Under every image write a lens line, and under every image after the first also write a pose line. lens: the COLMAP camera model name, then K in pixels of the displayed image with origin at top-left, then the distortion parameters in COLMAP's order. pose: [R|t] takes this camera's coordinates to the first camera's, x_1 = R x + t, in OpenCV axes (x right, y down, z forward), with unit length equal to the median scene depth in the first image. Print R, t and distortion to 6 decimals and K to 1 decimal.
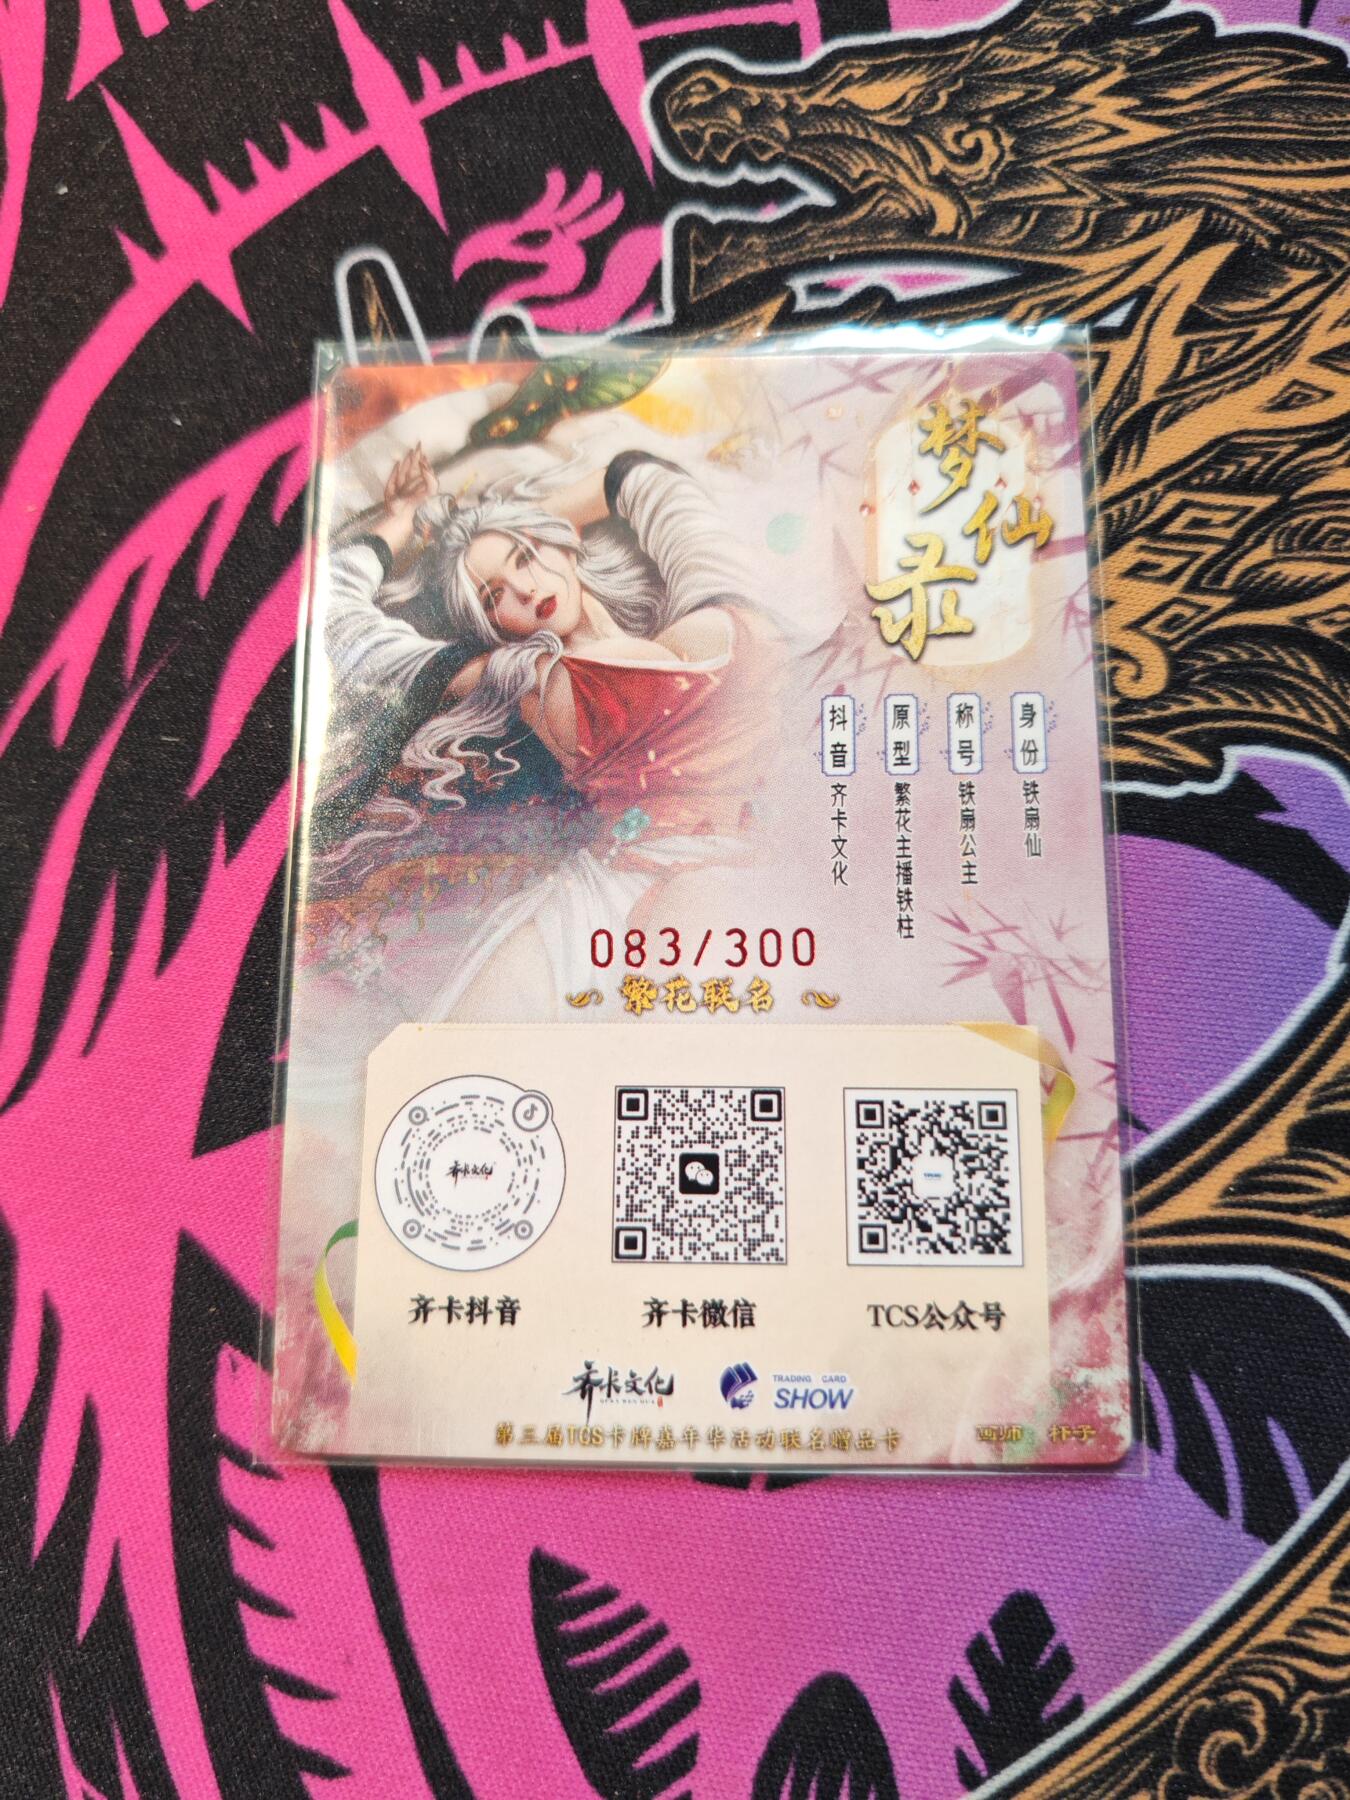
lens RADIAL K [[1335.1, 0, 679.9], [0, 1335.1, 922.6], [0, 0, 1]] dist [-0.080532, 0.063207]
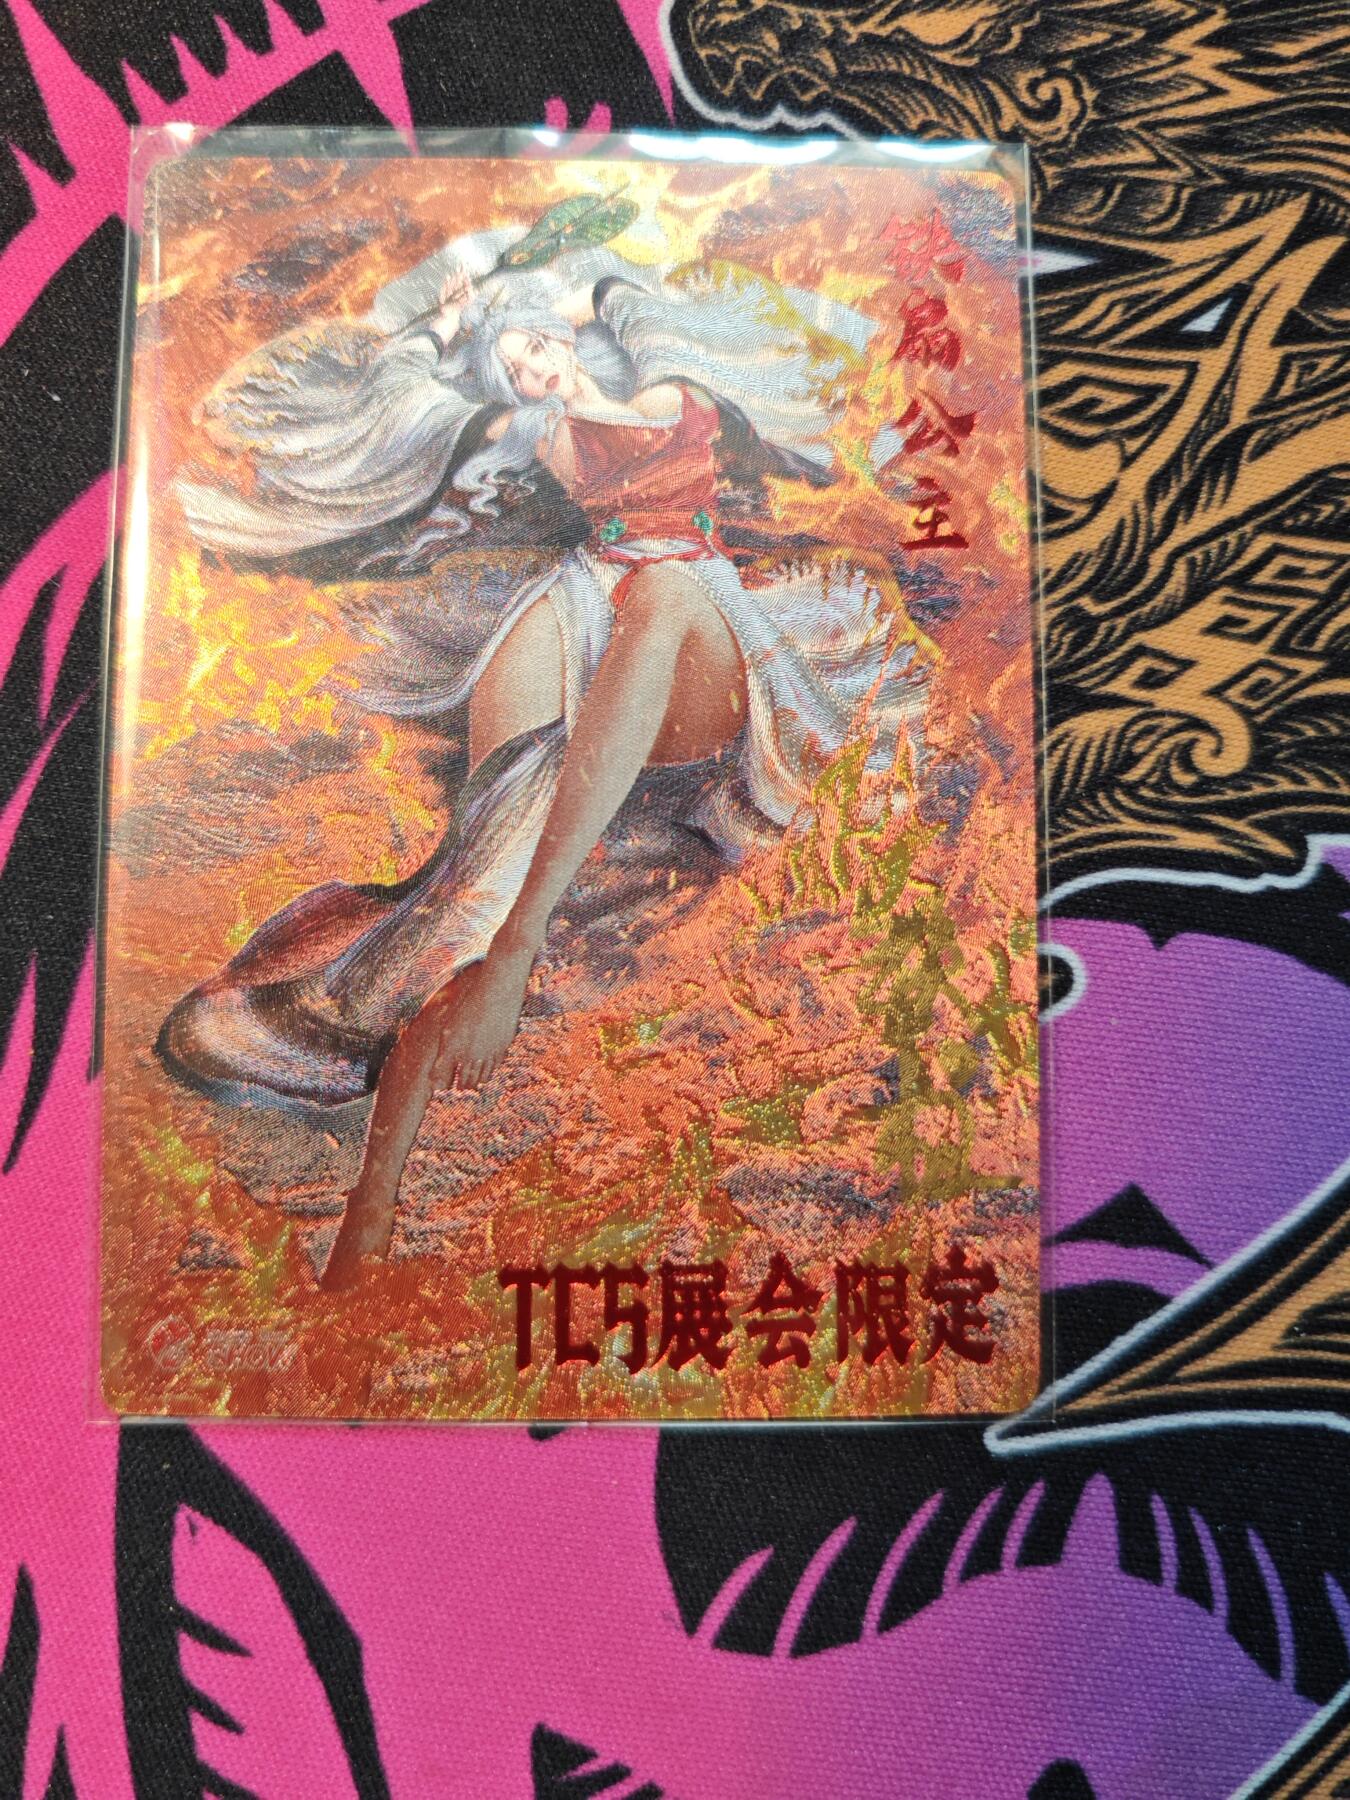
lens RADIAL K [[1335.1, 0, 647.4], [0, 1335.1, 874.8], [0, 0, 1]] dist [-0.080532, 0.063207]
pose [[0.997250, 0.013857, 0.072800, -0.098603], [-0.020352, 0.995801, 0.089253, -0.173588], [-0.071257, -0.090489, 0.993345, 0.138884]]
